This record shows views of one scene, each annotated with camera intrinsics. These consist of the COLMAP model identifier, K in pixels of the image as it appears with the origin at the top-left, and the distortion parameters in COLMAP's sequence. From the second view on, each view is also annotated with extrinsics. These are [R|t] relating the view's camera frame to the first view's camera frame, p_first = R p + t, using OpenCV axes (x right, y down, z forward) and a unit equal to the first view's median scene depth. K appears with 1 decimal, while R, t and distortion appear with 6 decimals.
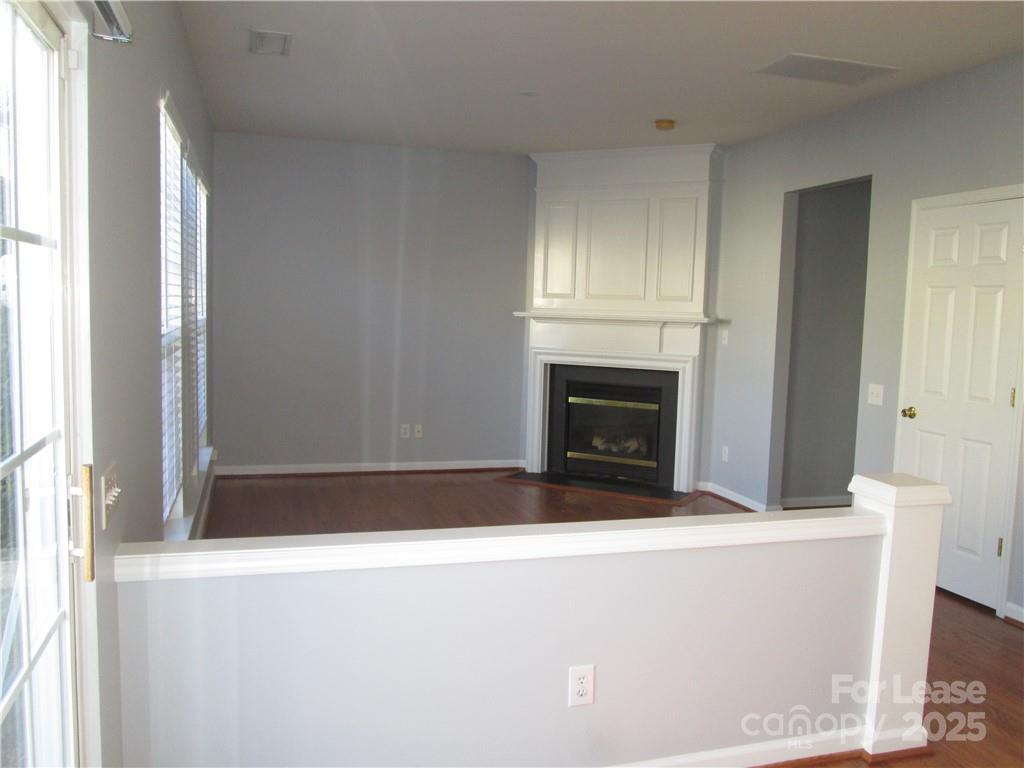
lens RADIAL K [[851.0, 0, 513.9], [0, 851.0, 387.6], [0, 0, 1]] dist [-0.044475, 0.014178]
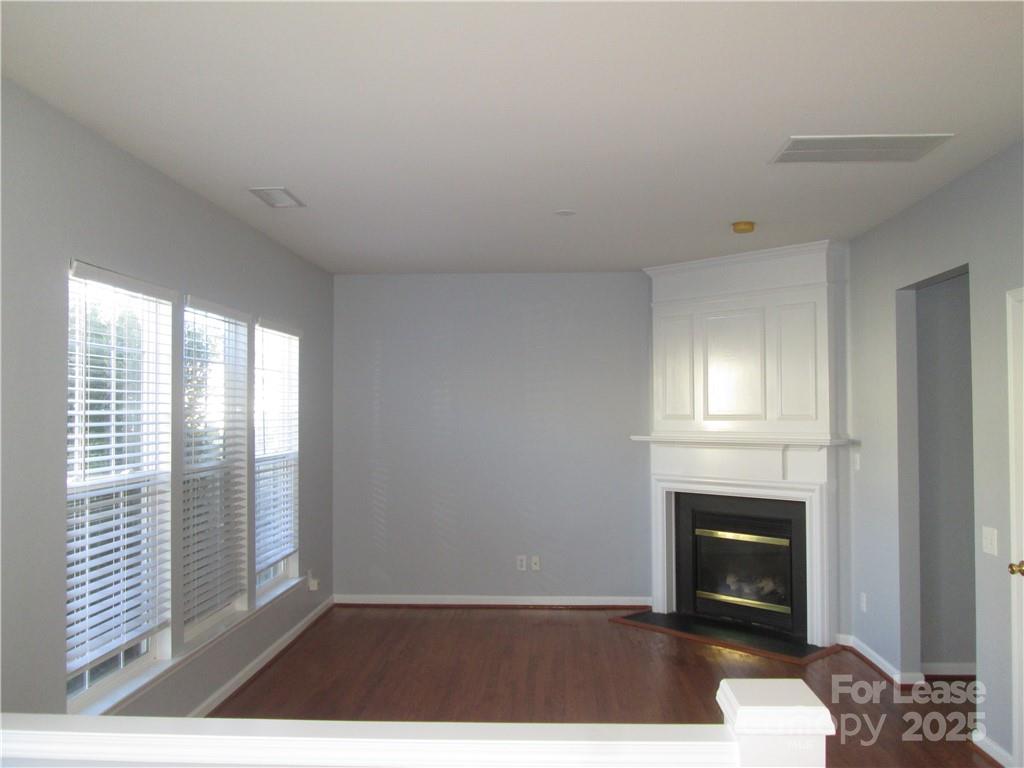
lens RADIAL K [[851.0, 0, 513.9], [0, 851.0, 387.6], [0, 0, 1]] dist [-0.044475, 0.014178]
pose [[0.942041, -0.042143, -0.332842, 0.212572], [-0.000801, 0.991794, -0.127843, -0.024708], [0.335498, 0.120700, 0.934276, 0.090800]]
